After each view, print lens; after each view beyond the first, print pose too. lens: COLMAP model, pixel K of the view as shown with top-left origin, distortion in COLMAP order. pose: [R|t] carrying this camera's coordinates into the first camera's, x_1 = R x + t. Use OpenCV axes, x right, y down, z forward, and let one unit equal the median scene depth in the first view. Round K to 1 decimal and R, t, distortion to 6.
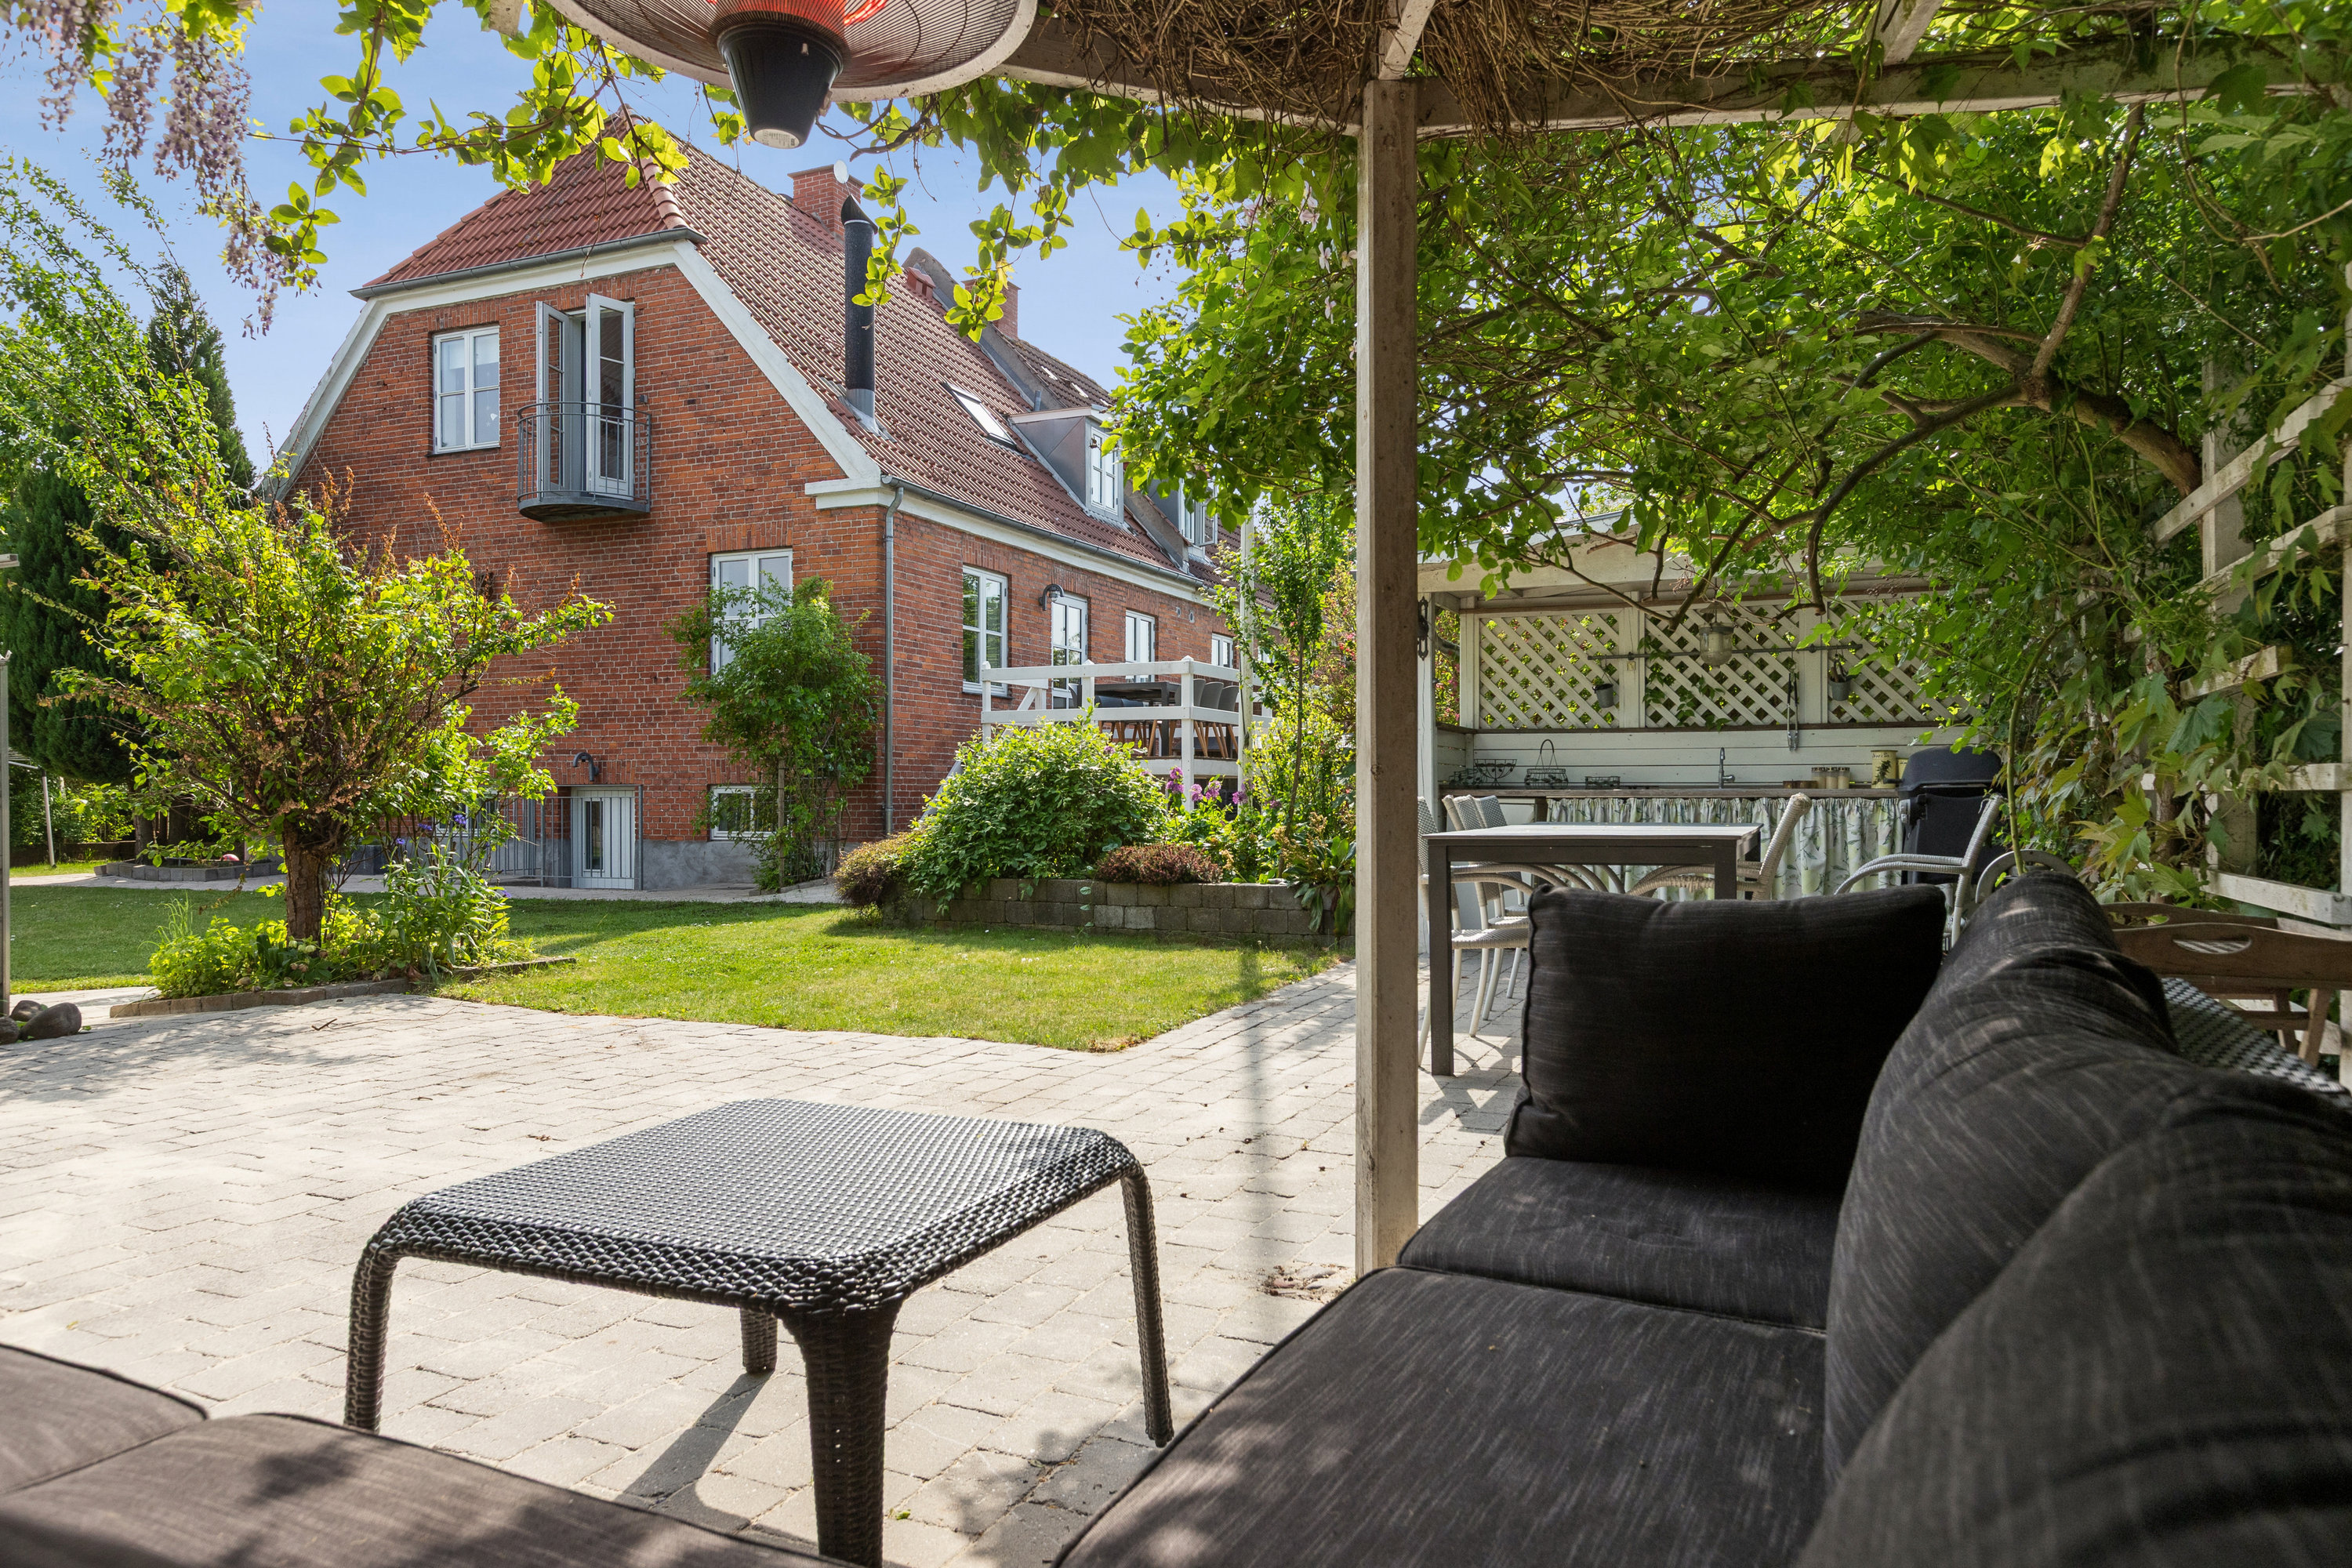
lens RADIAL K [[1508.6, 0, 1173.7], [0, 1508.6, 789.7], [0, 0, 1]] dist [-0.006455, -0.001767]
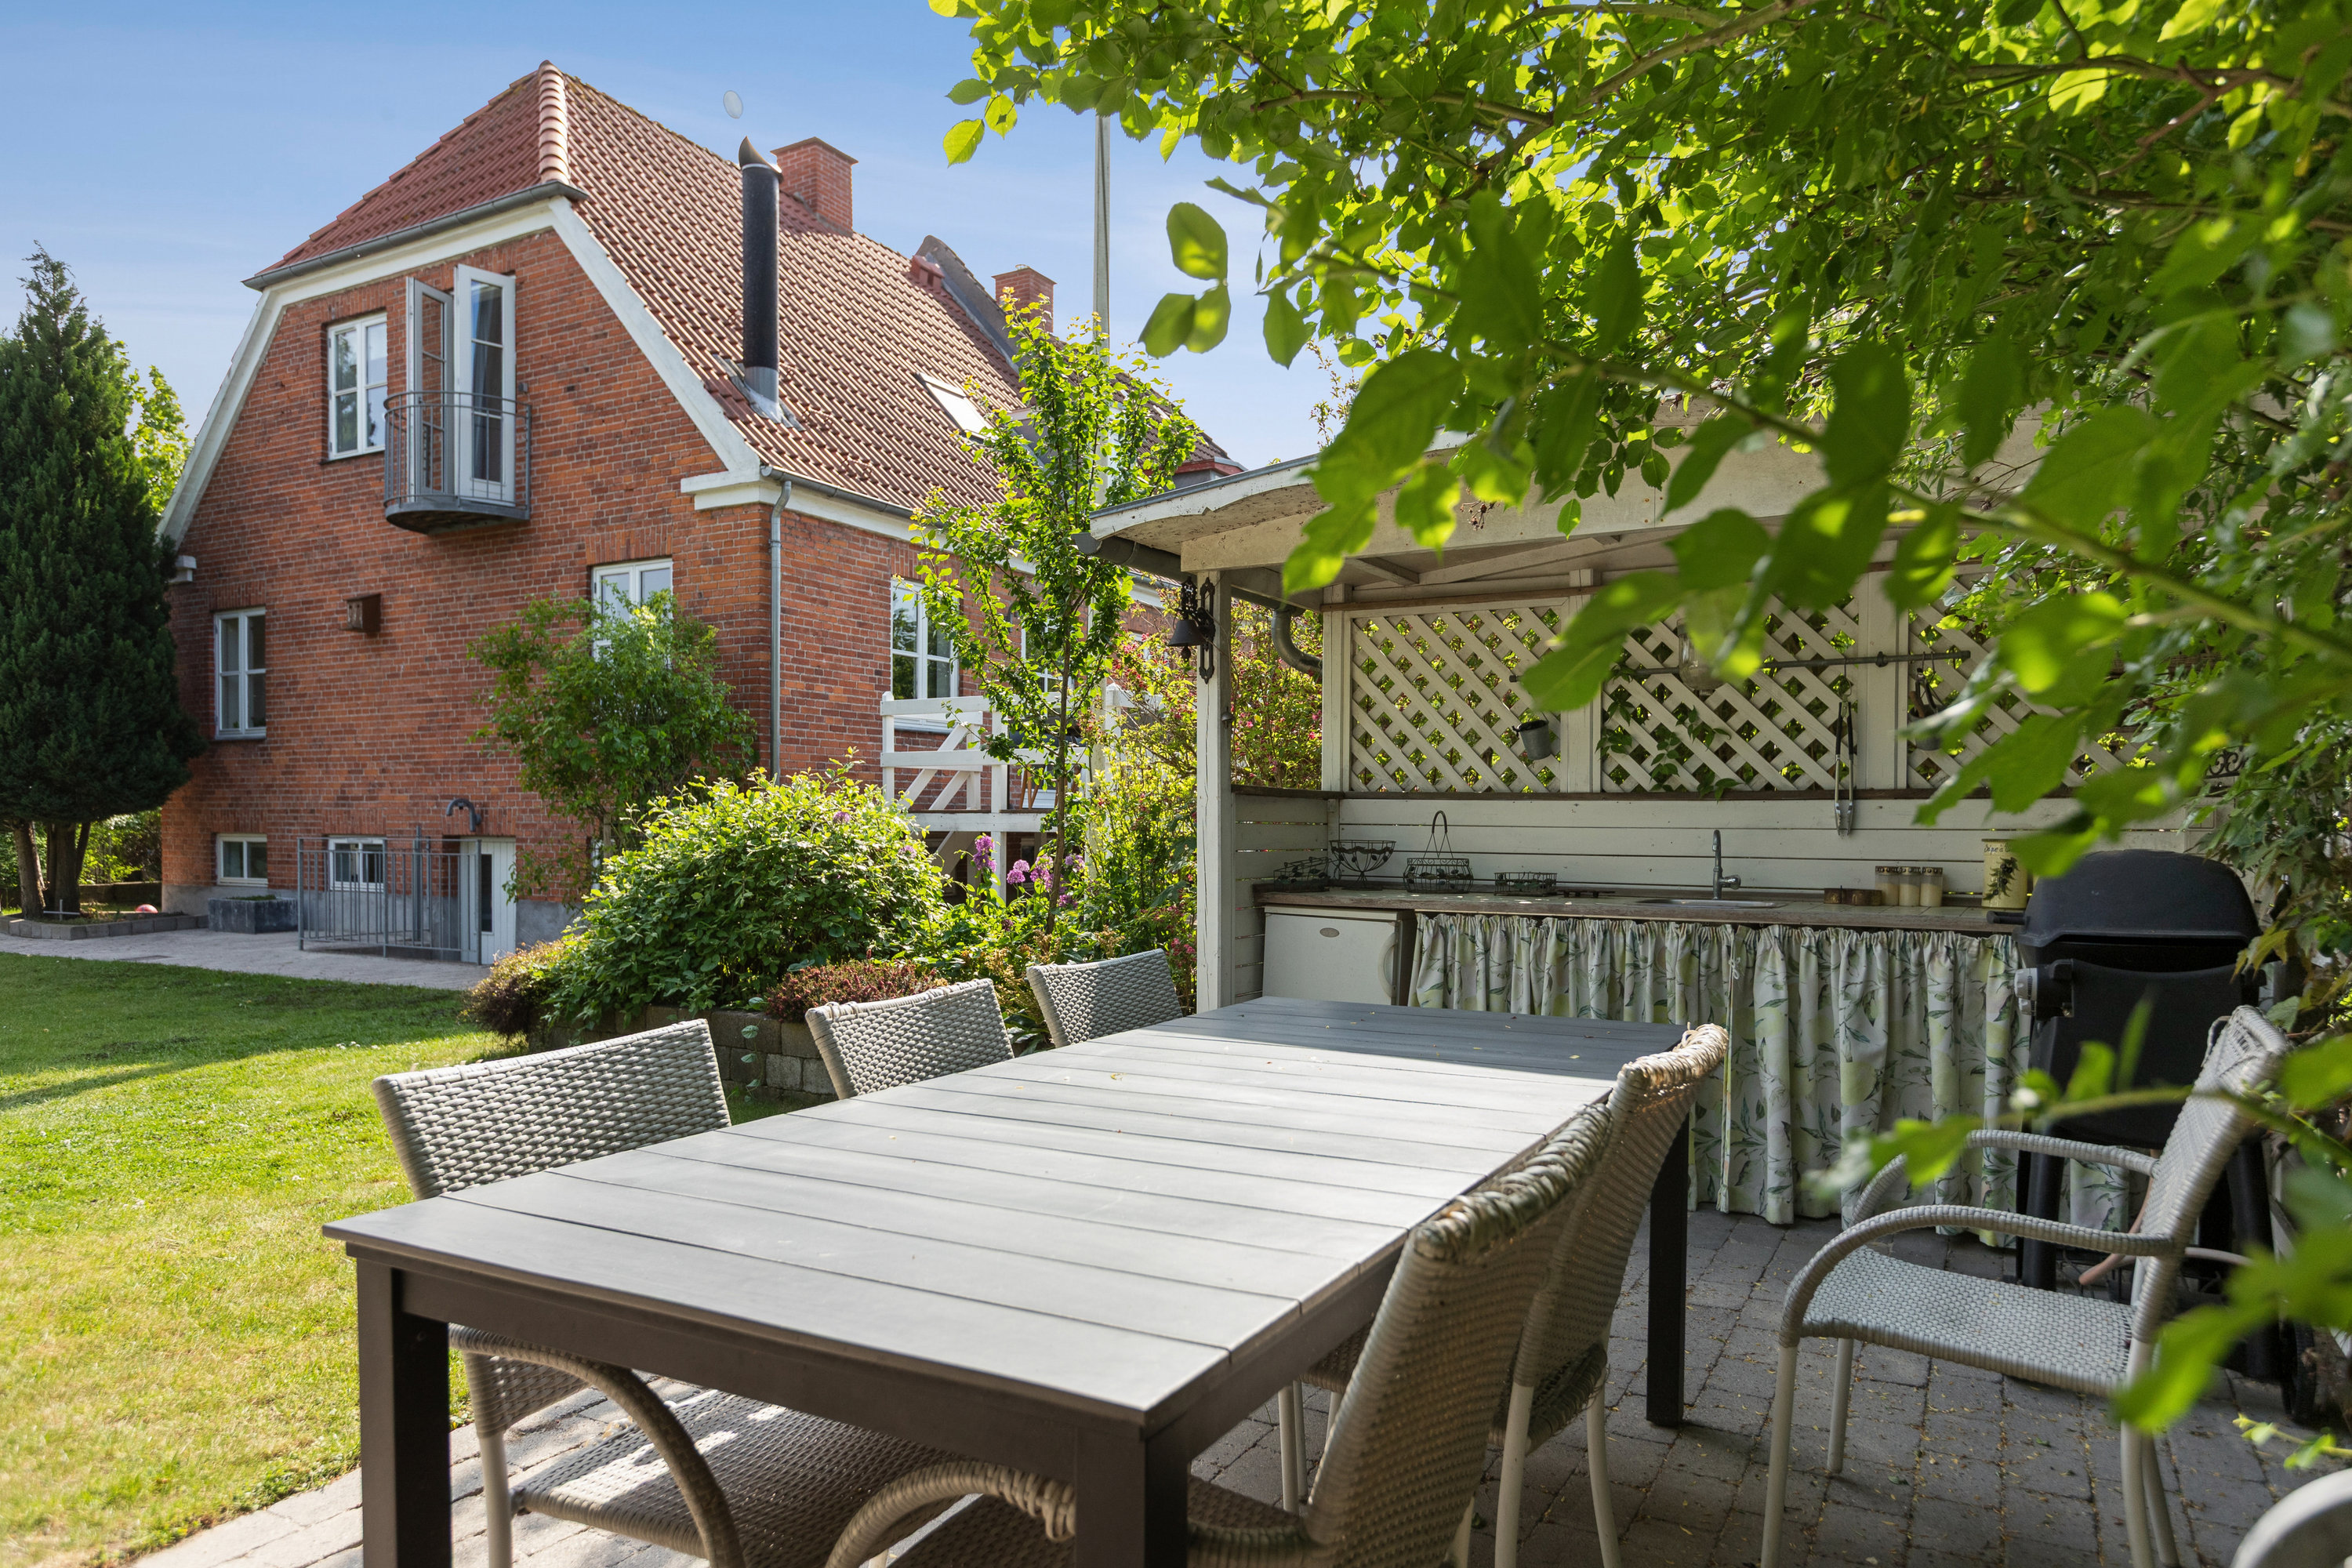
lens RADIAL K [[1481.8, 0, 1165.6], [0, 1481.8, 829.3], [0, 0, 1]] dist [-0.003381, 0.000838]
pose [[0.994424, 0.006223, -0.105272, 0.192416], [-0.005574, 0.999964, 0.006459, -0.028032], [0.105308, -0.005836, 0.994423, 0.368940]]
